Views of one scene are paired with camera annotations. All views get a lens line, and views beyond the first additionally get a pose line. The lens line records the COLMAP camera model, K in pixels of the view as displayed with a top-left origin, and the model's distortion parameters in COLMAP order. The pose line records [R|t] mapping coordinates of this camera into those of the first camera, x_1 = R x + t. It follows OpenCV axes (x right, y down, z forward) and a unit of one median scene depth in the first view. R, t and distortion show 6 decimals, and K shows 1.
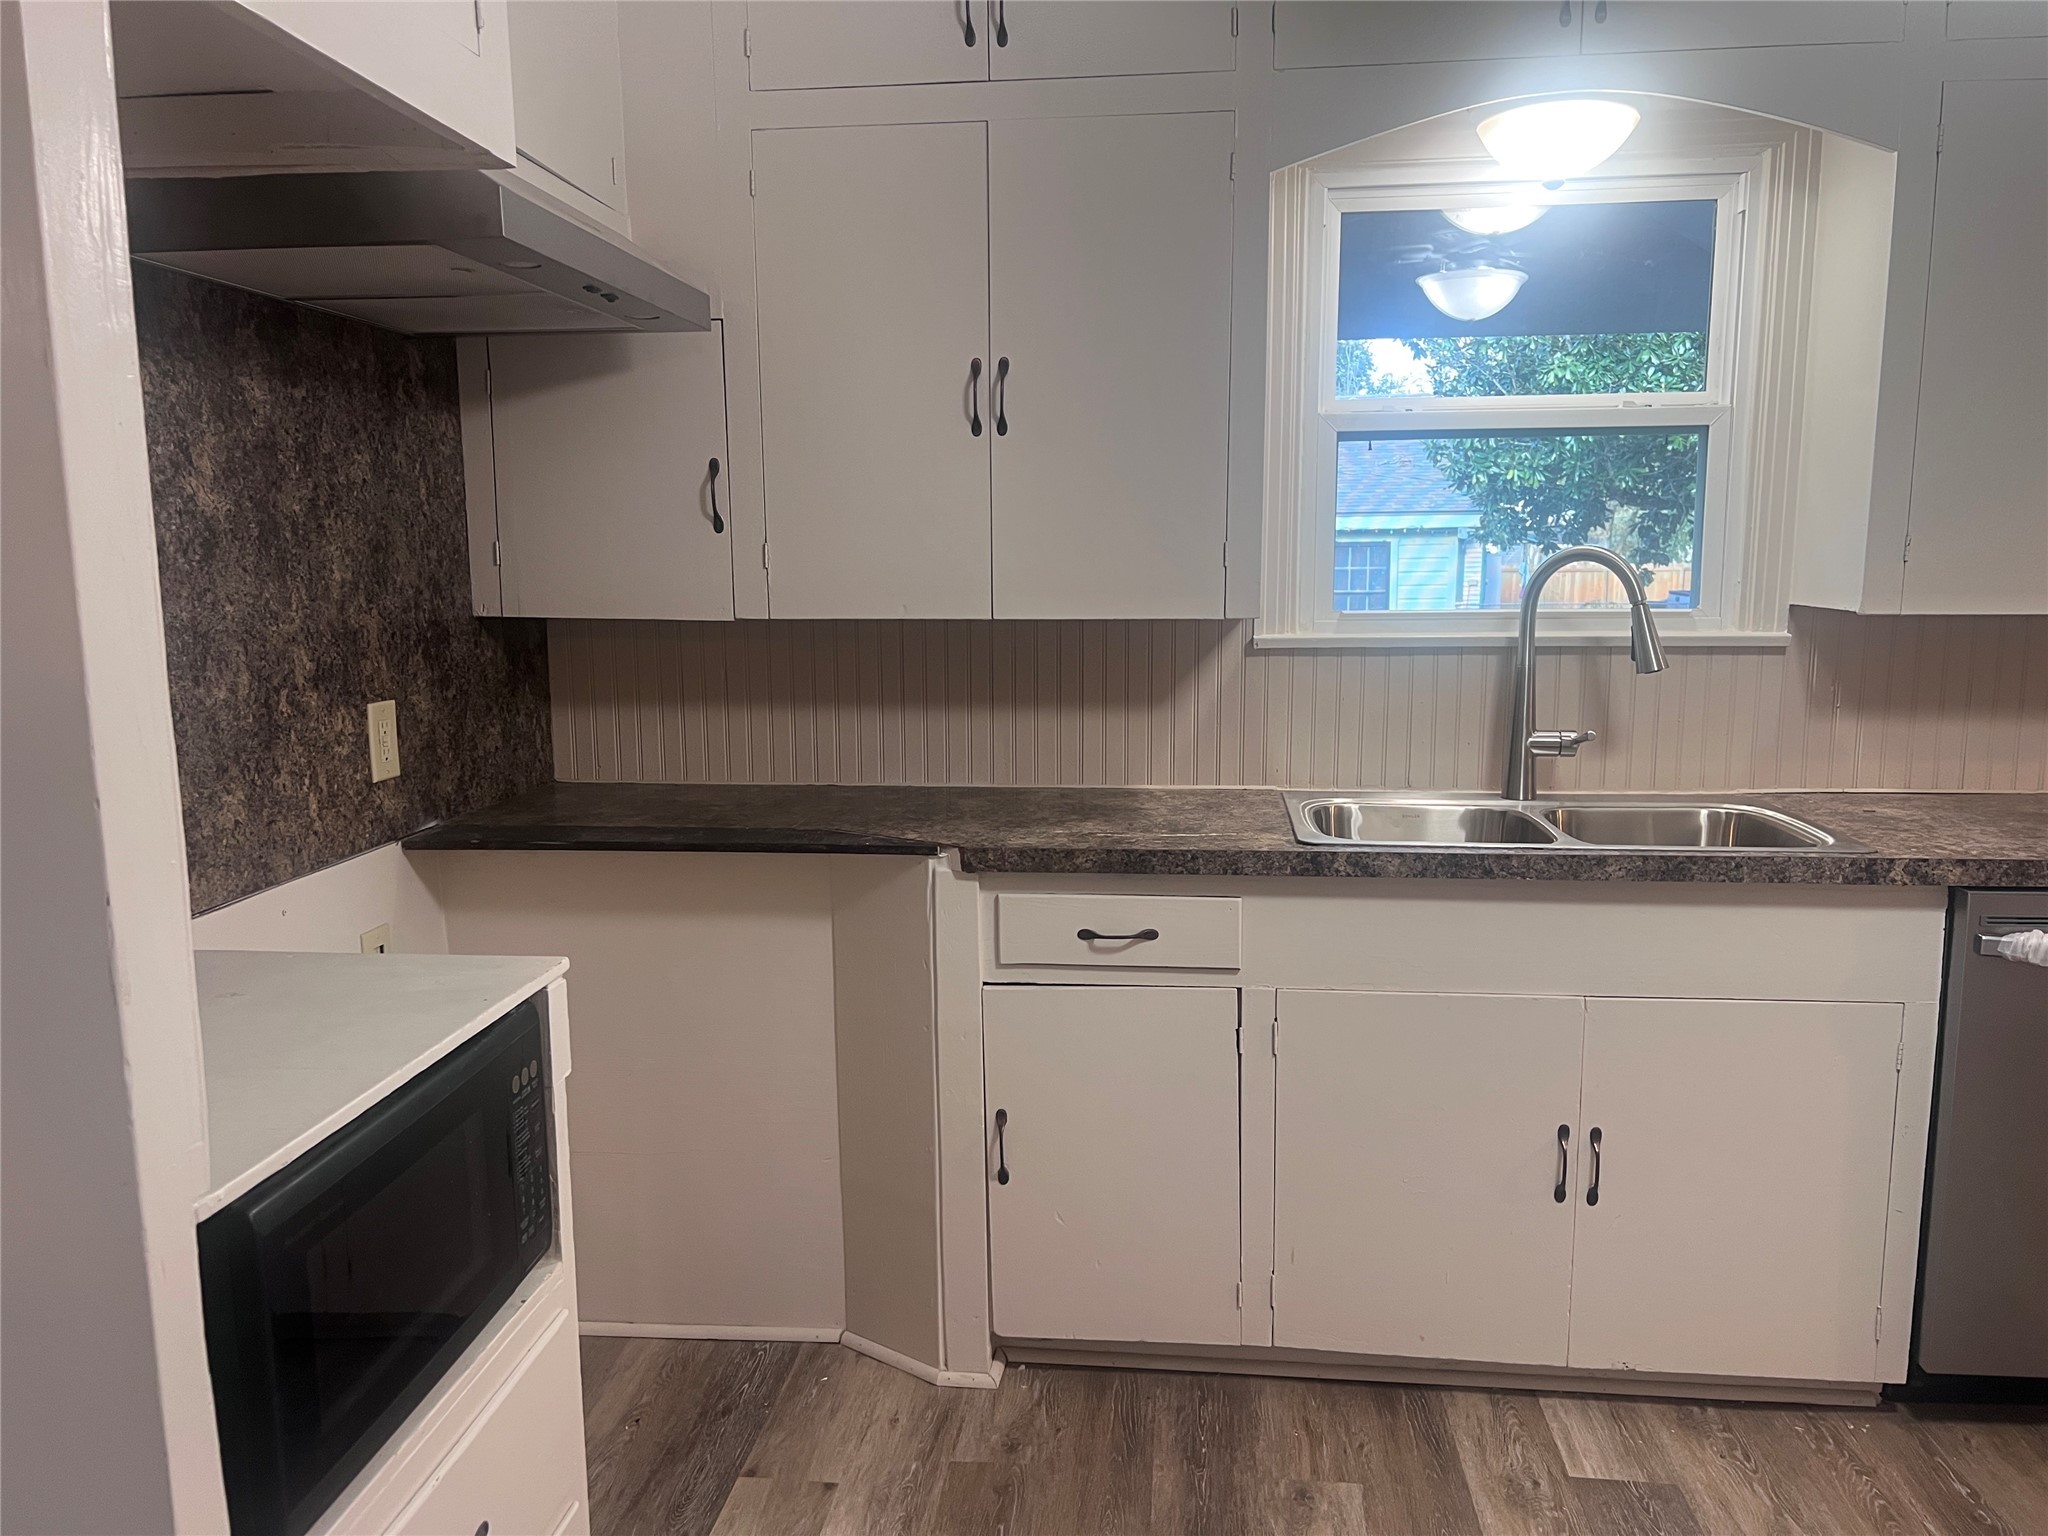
lens RADIAL K [[1548.9, 0, 1016.1], [0, 1548.9, 786.6], [0, 0, 1]] dist [0.063461, -0.076577]
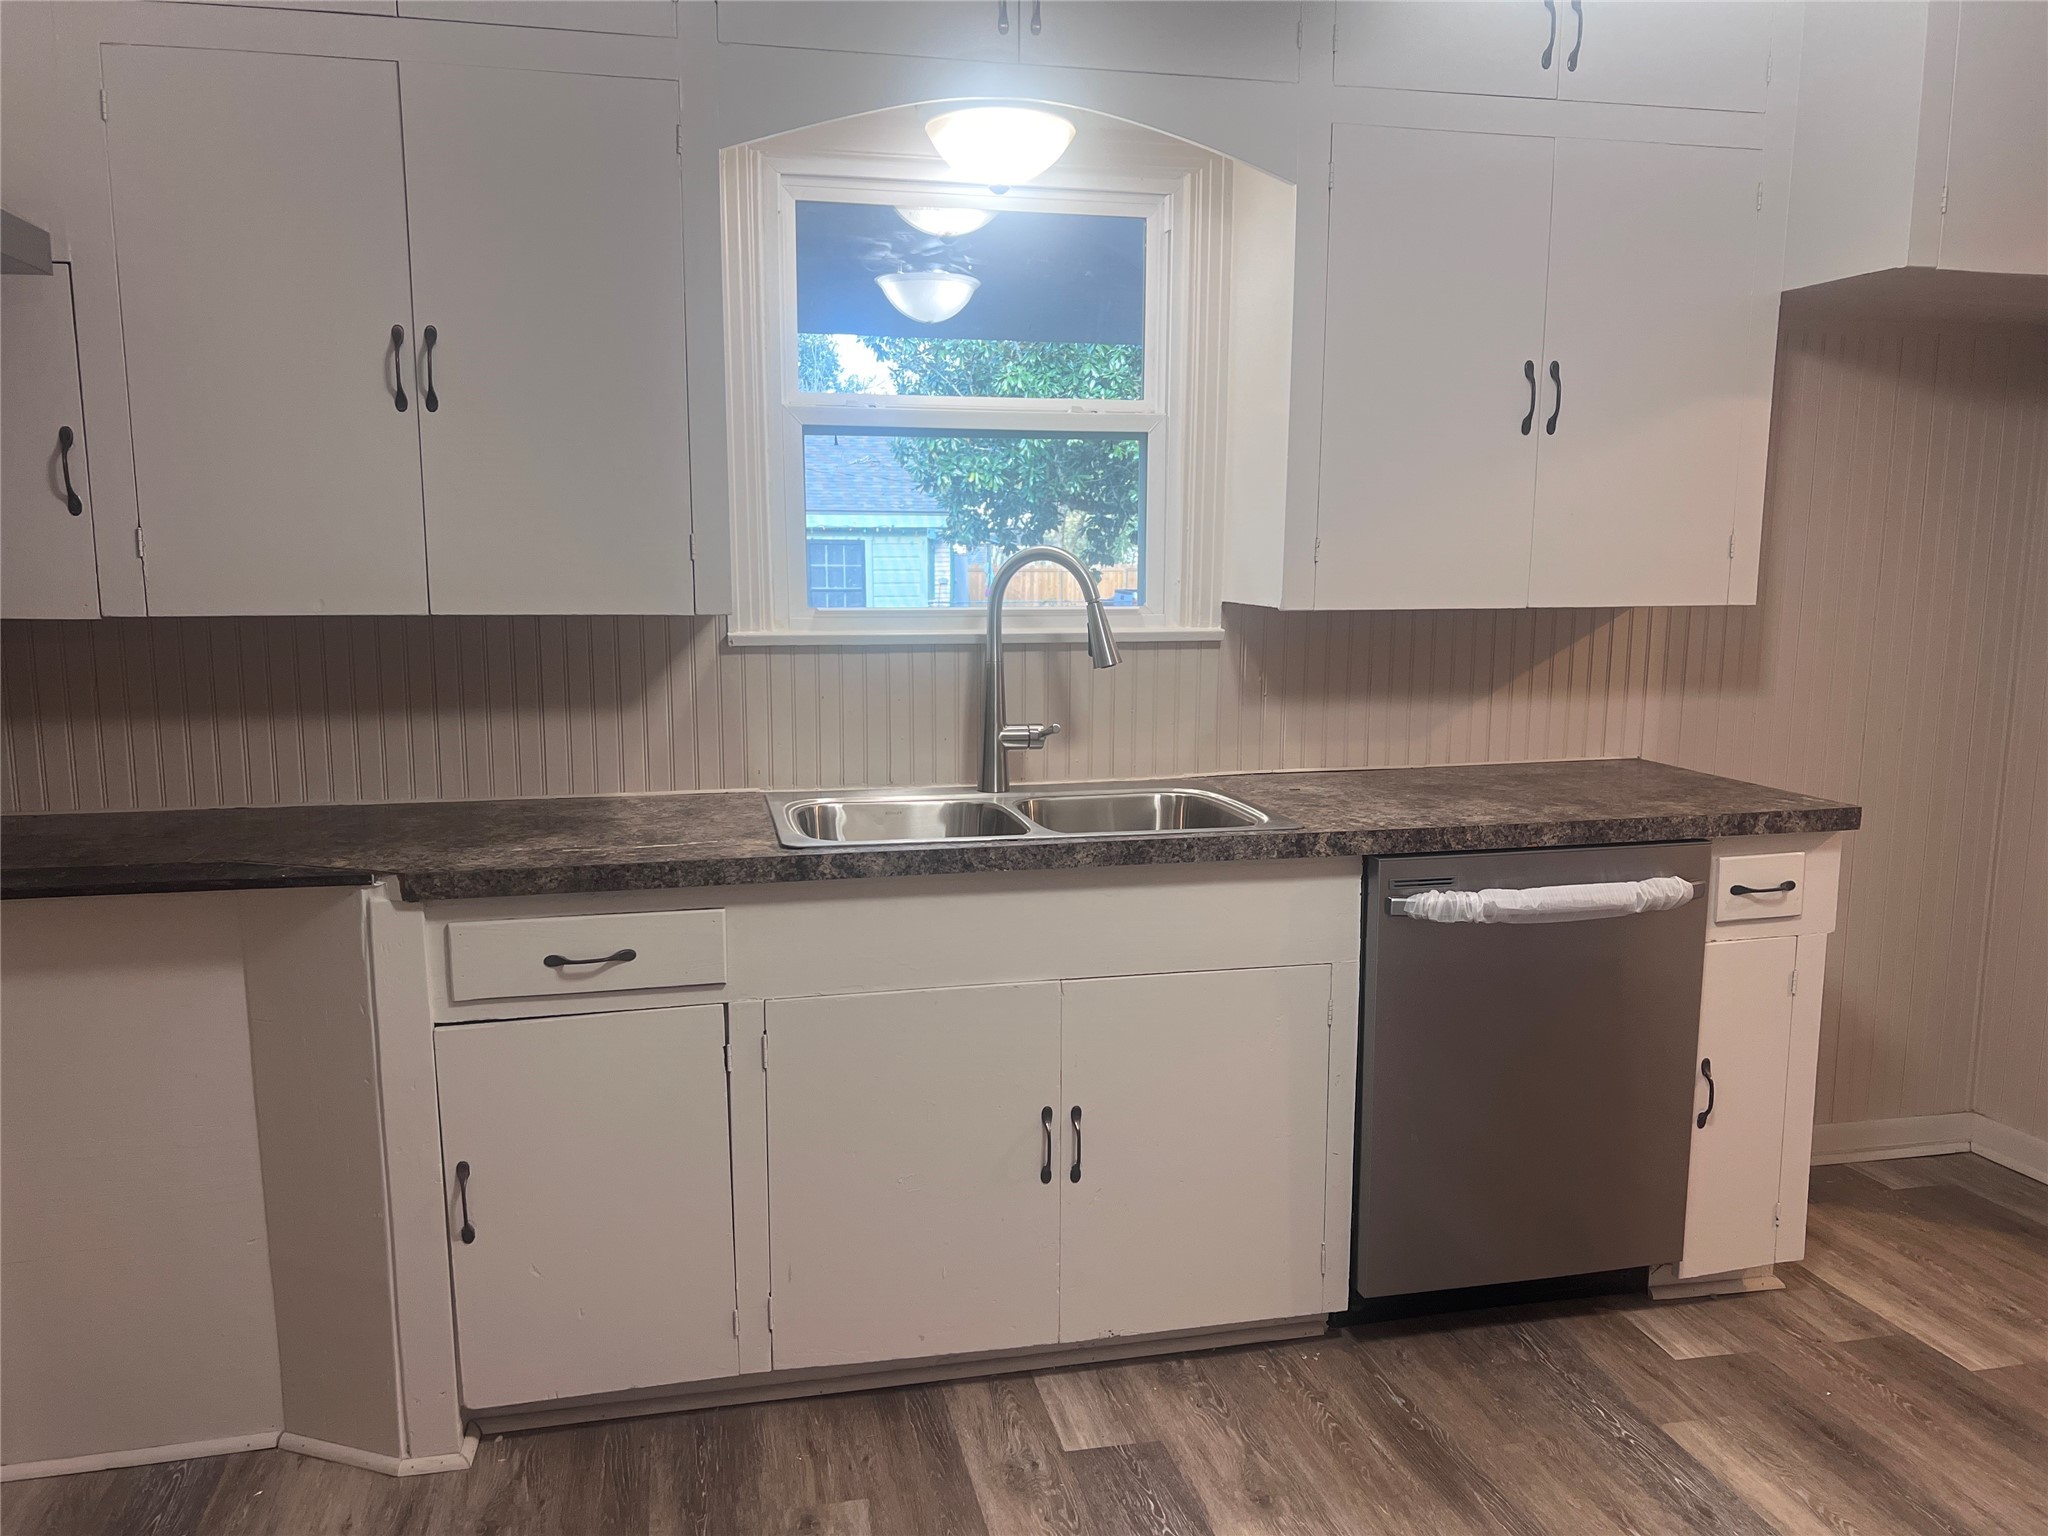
lens RADIAL K [[1548.9, 0, 1022.5], [0, 1548.9, 788.7], [0, 0, 1]] dist [0.063461, -0.076577]
pose [[0.944804, -0.041055, 0.325053, 0.010991], [0.040026, 0.999150, 0.009853, -0.003623], [-0.325182, 0.003701, 0.945644, 0.036147]]
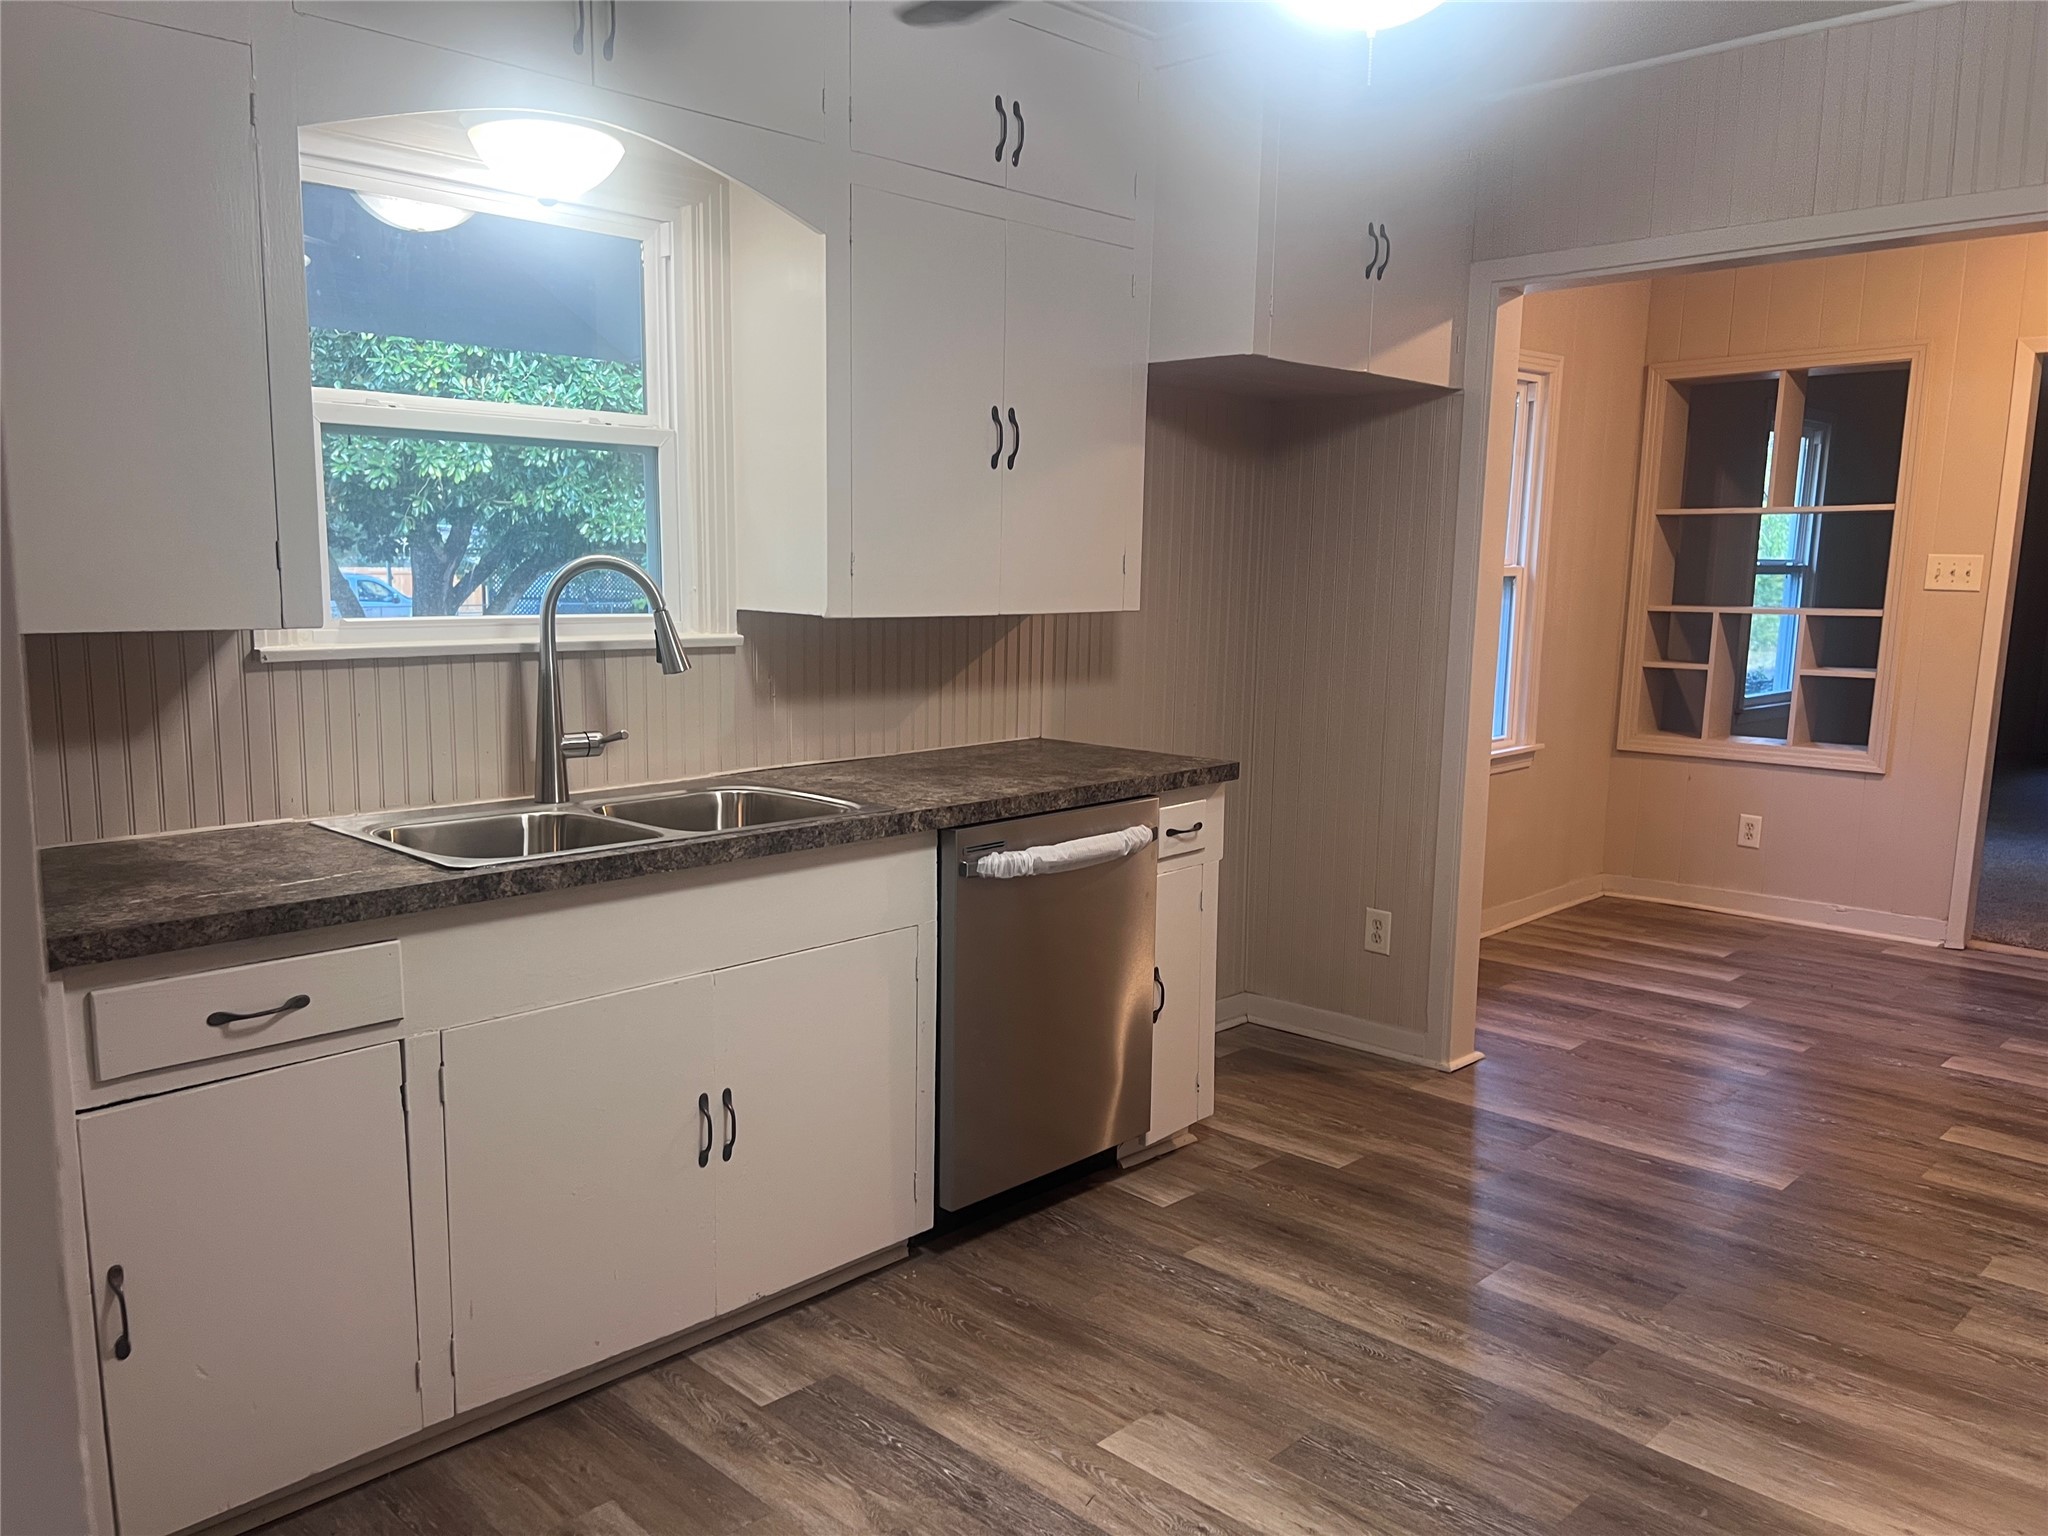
lens RADIAL K [[1548.9, 0, 991.6], [0, 1548.9, 798.8], [0, 0, 1]] dist [0.063461, -0.076577]
pose [[0.623979, -0.104766, 0.774387, -0.306737], [0.101001, 0.993472, 0.053022, -0.020758], [-0.774887, 0.045129, 0.630487, 0.148122]]
